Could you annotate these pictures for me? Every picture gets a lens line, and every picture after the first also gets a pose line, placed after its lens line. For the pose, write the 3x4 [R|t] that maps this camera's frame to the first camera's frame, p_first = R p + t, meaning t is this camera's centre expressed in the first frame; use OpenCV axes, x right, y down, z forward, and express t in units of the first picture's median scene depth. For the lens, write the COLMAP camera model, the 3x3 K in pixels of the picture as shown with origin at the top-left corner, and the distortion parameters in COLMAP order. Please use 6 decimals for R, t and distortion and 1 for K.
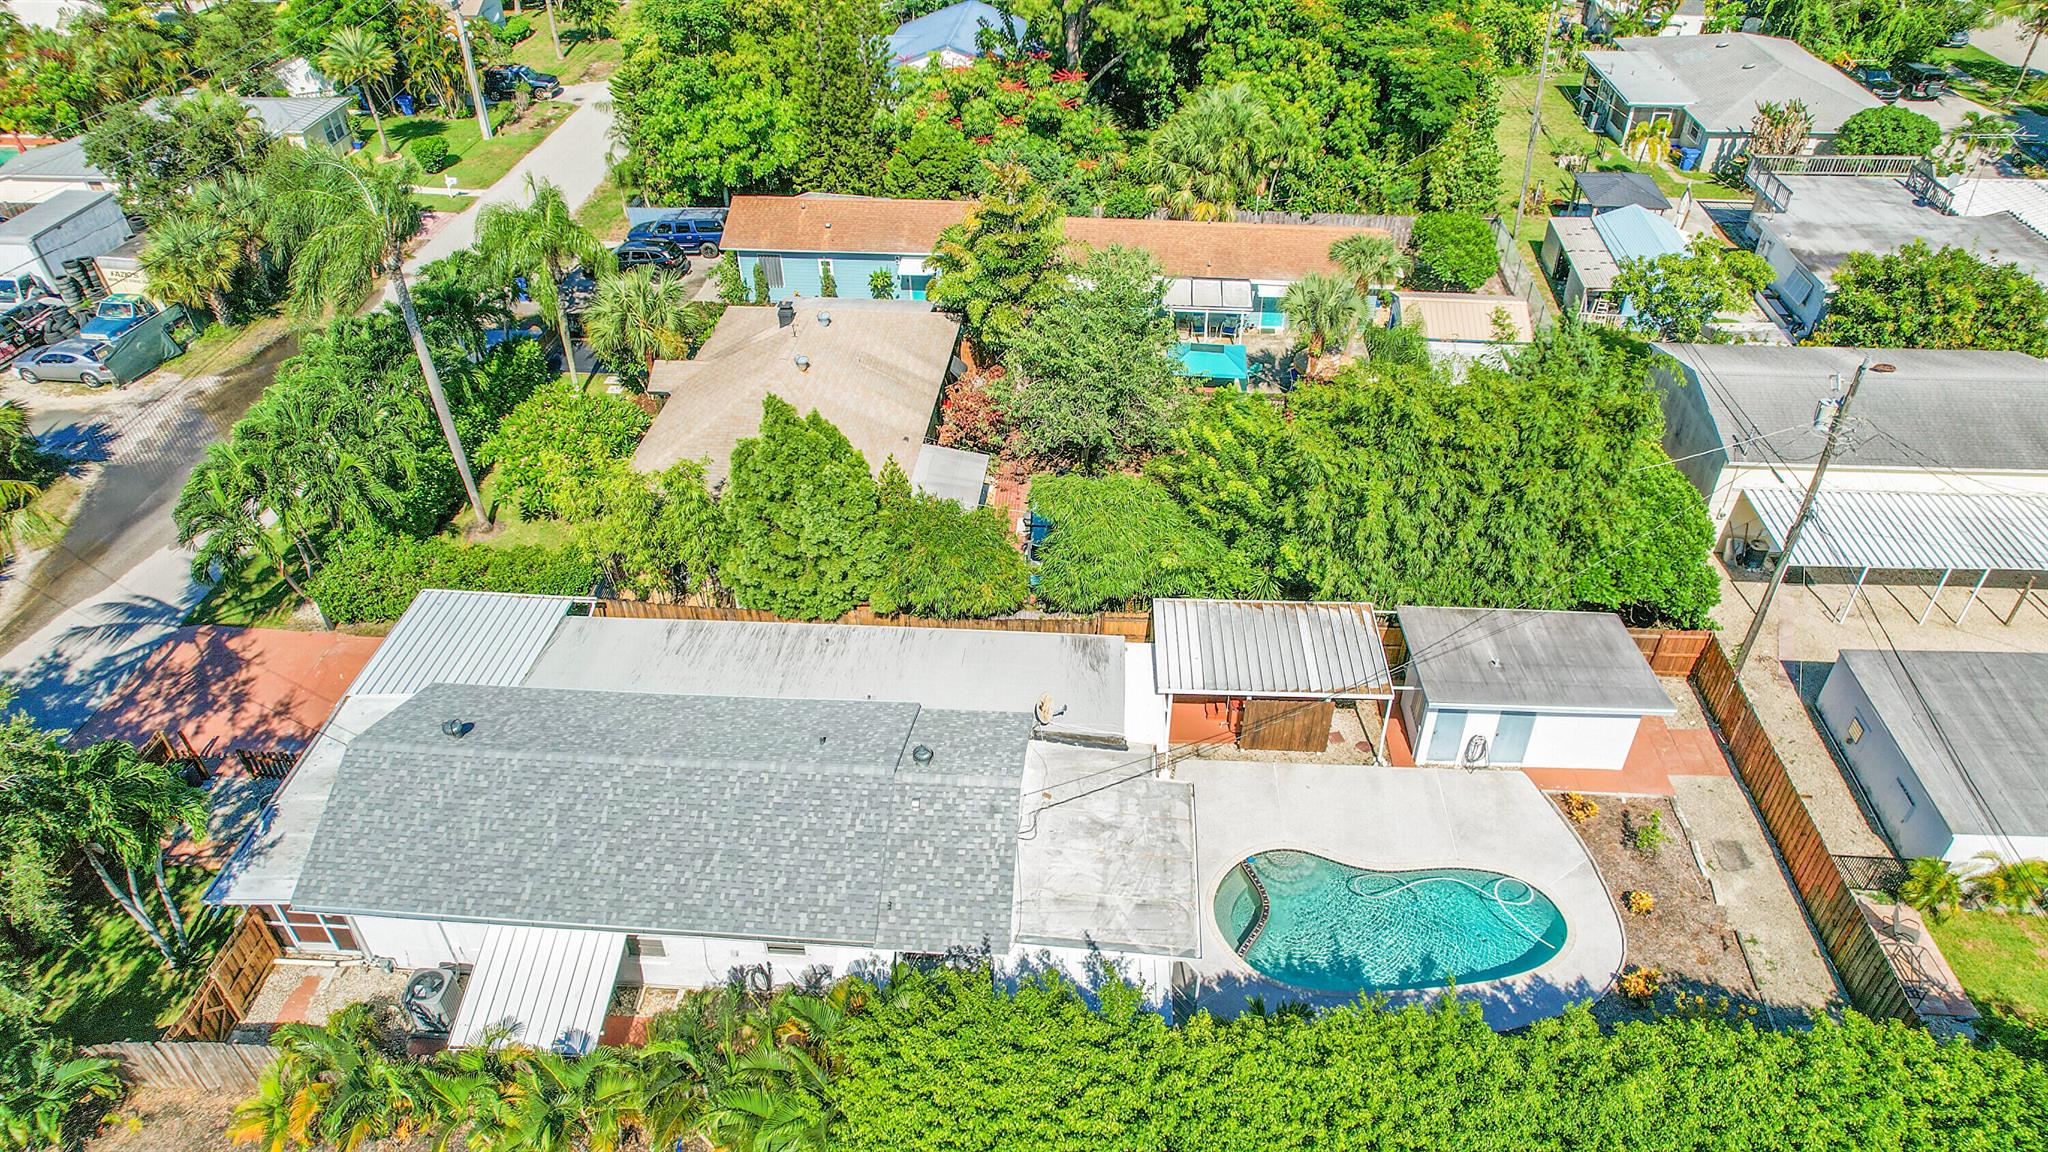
lens RADIAL K [[1269.3, 0, 1024.0], [0, 1269.3, 576.0], [0, 0, 1]] dist [-0.070560, 0.064479]
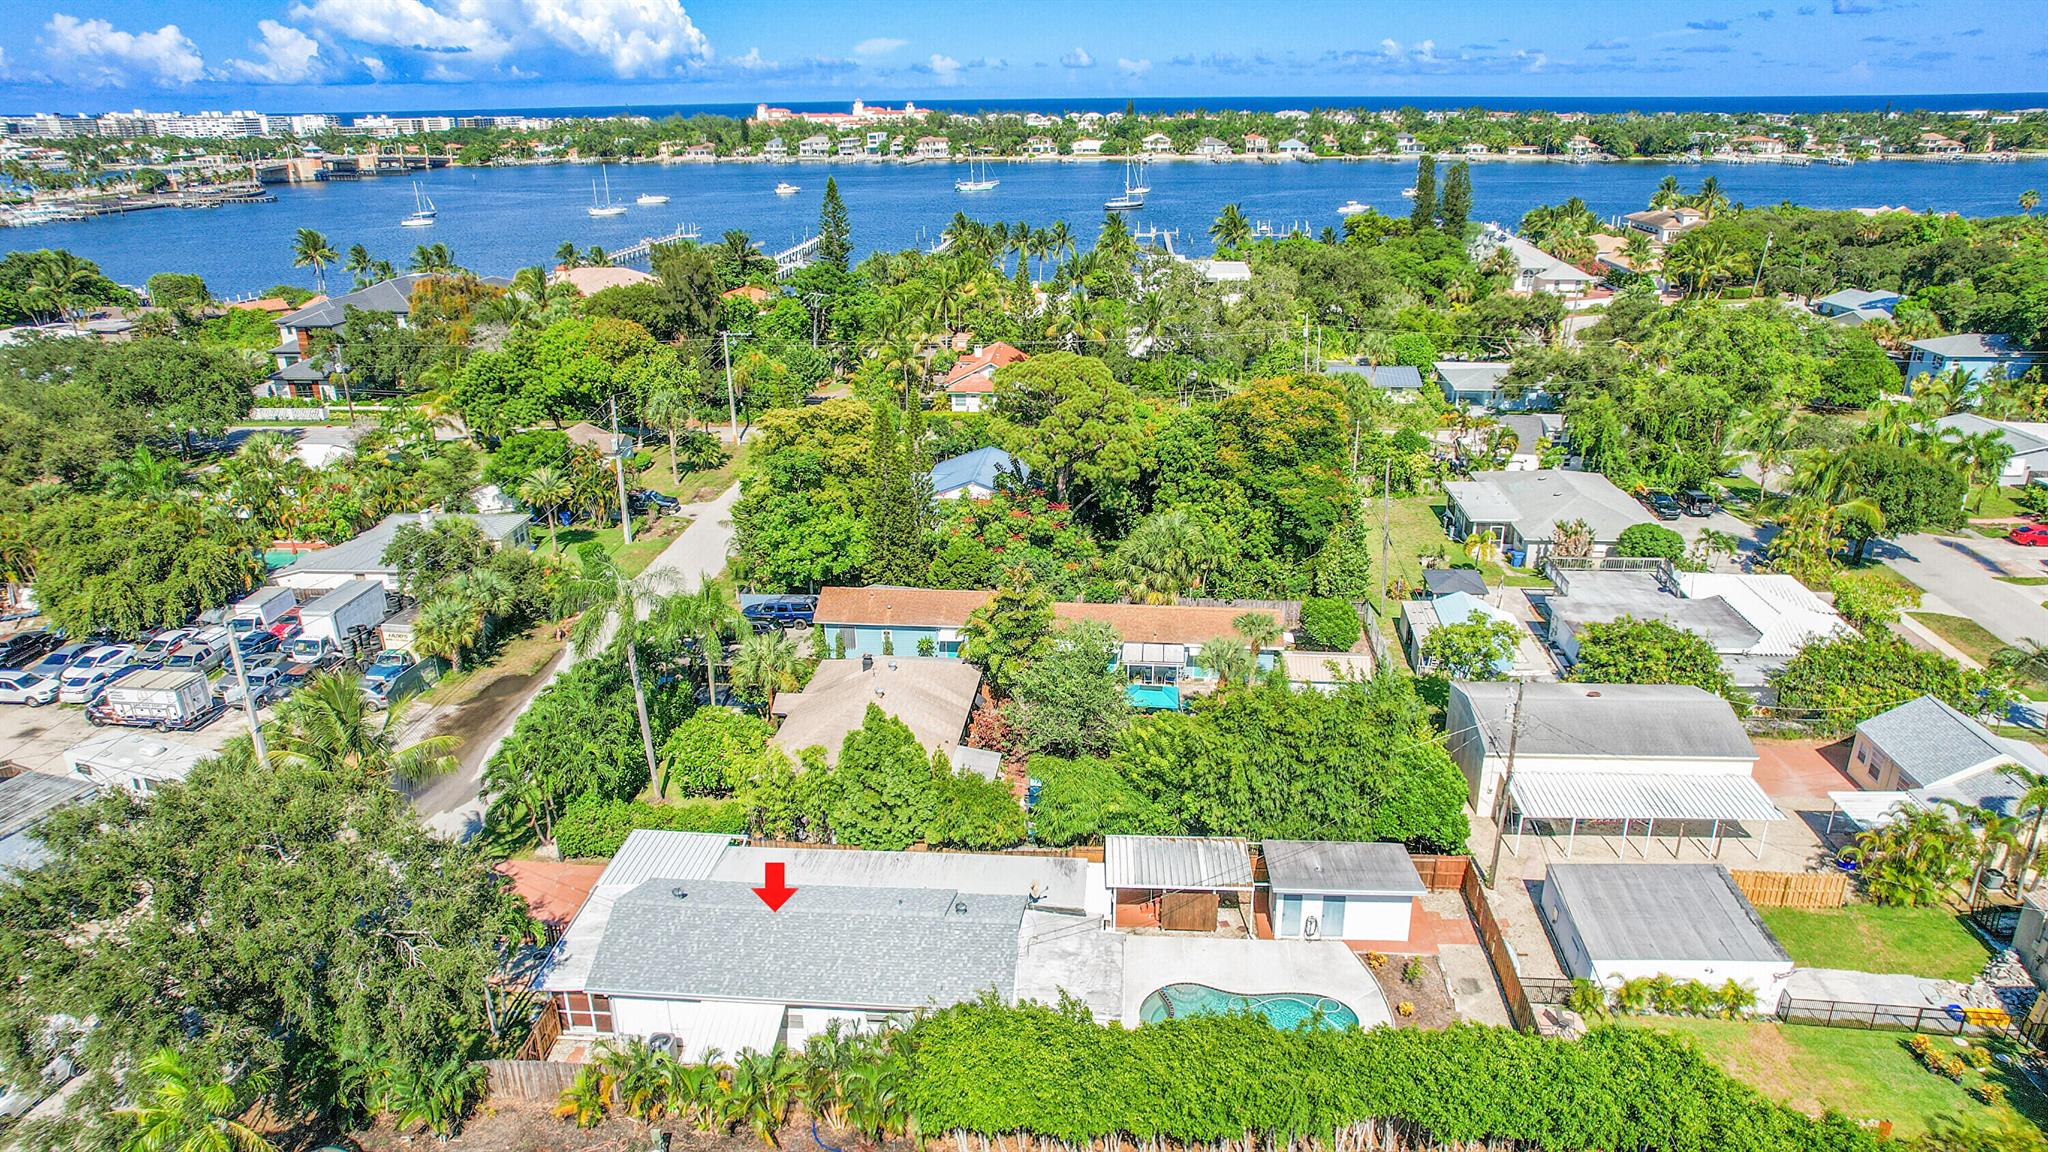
lens RADIAL K [[1516.3, 0, 989.4], [0, 1516.3, 570.9], [0, 0, 1]] dist [-0.074217, 0.083006]
pose [[0.999465, 0.001070, -0.032680, 0.013677], [-0.010781, 0.954362, -0.298457, 0.192221], [0.030870, 0.298650, 0.953863, -0.640757]]
